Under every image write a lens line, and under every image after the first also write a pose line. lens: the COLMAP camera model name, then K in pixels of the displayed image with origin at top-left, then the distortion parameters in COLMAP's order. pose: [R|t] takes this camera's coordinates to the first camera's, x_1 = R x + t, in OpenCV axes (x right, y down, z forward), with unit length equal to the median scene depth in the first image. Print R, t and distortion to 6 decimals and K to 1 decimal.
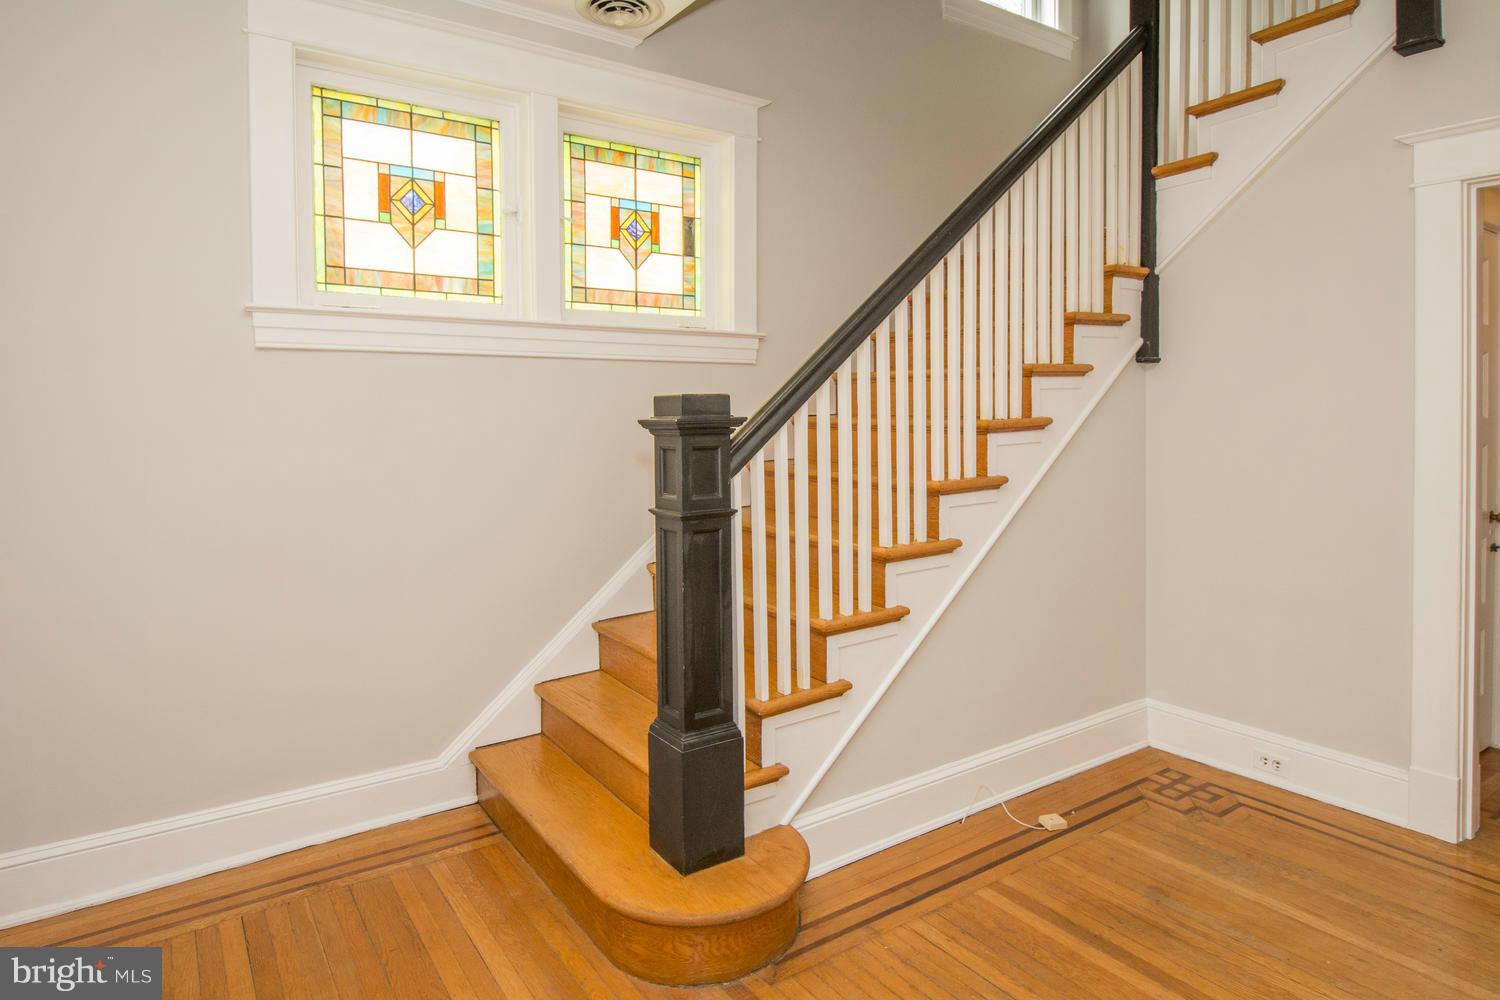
lens RADIAL K [[875.7, 0, 751.3], [0, 875.7, 438.4], [0, 0, 1]] dist [-0.001928, -0.001040]
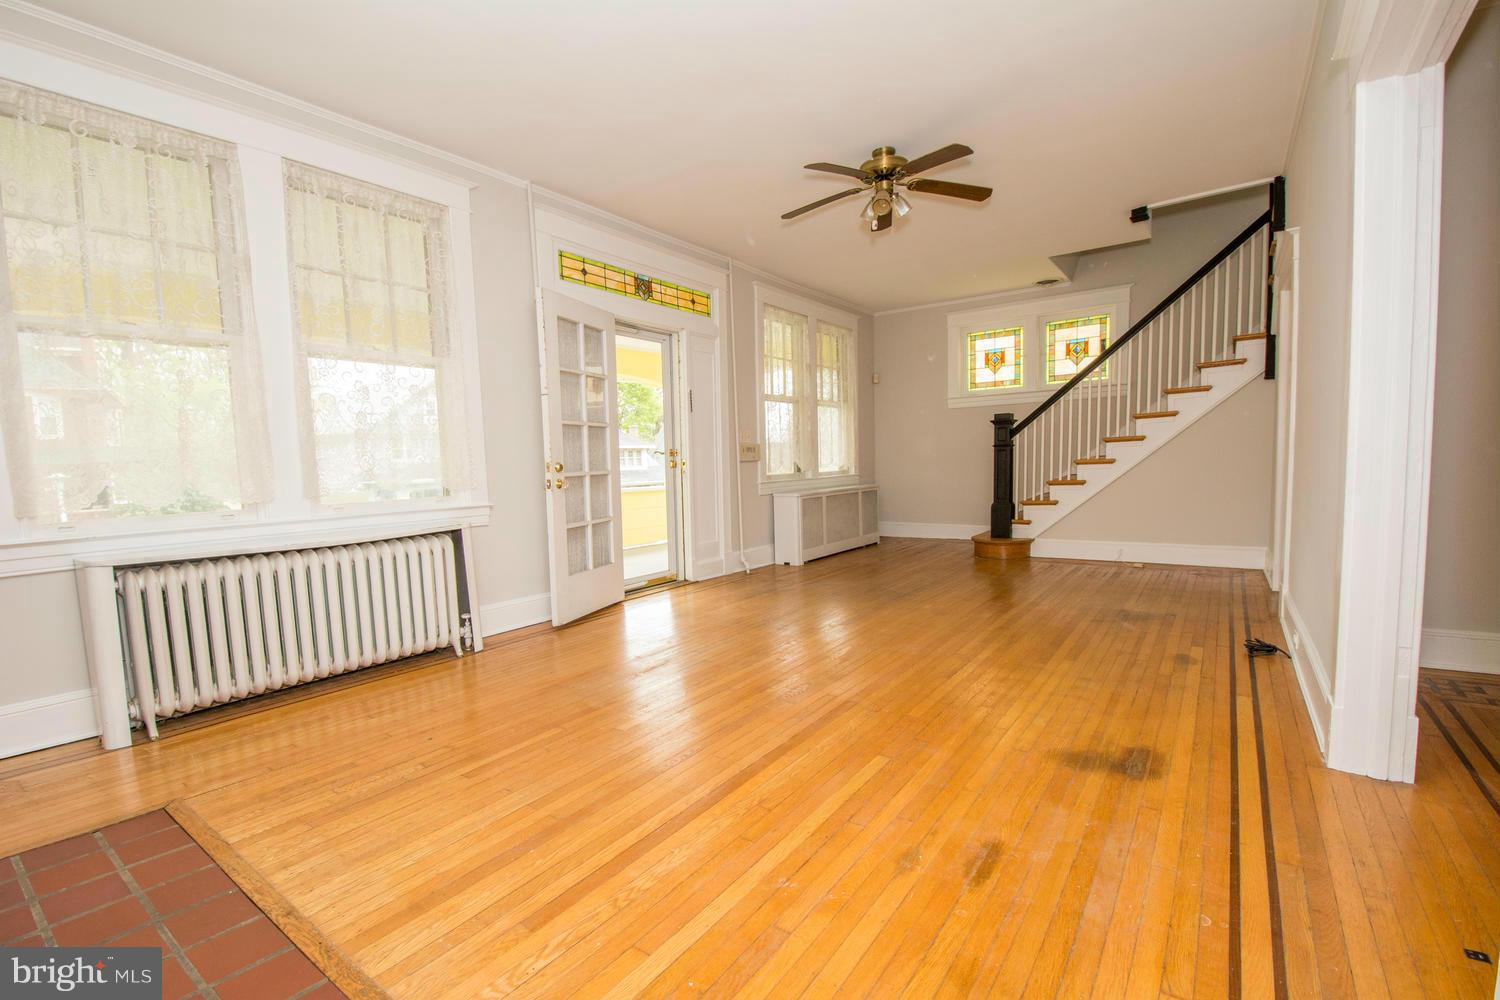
lens RADIAL K [[650.7, 0, 748.1], [0, 650.7, 527.9], [0, 0, 1]] dist [0.013442, -0.019618]
pose [[0.332568, 0.094708, -0.938312, 1.537053], [0.002306, 0.994860, 0.101233, 0.104070], [0.943077, -0.035831, 0.330640, -0.664957]]
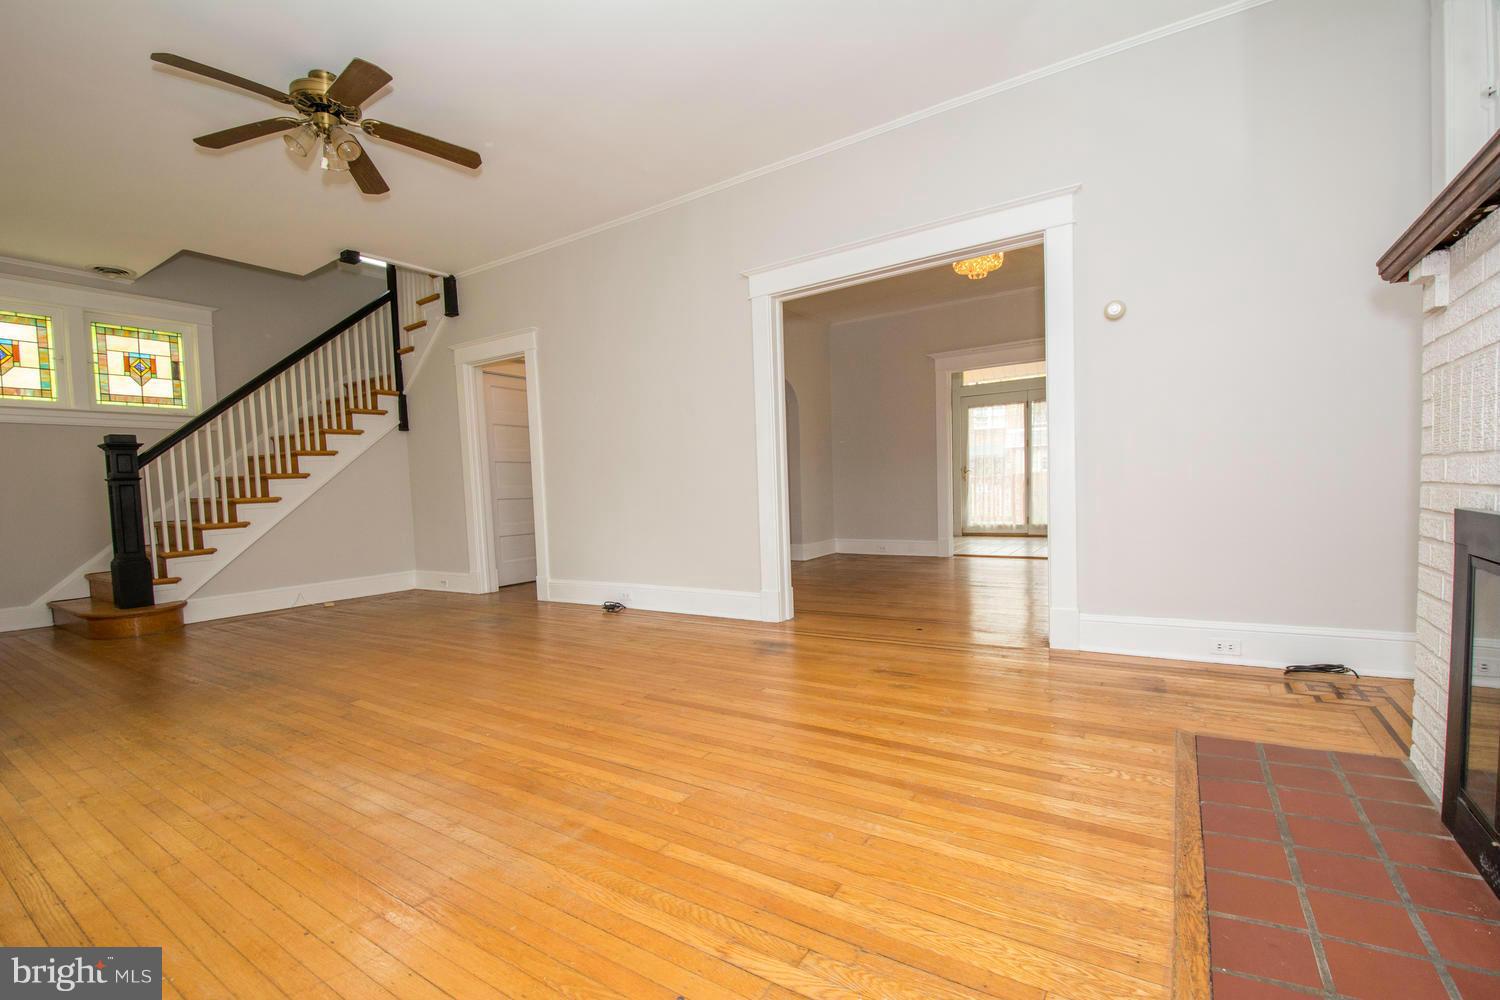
lens RADIAL K [[650.7, 0, 748.1], [0, 650.7, 527.9], [0, 0, 1]] dist [0.013442, -0.019618]
pose [[0.927541, -0.047563, 0.370681, 0.673048], [0.038929, 0.998769, 0.030743, 0.171346], [-0.371687, -0.014085, 0.928251, -1.078859]]
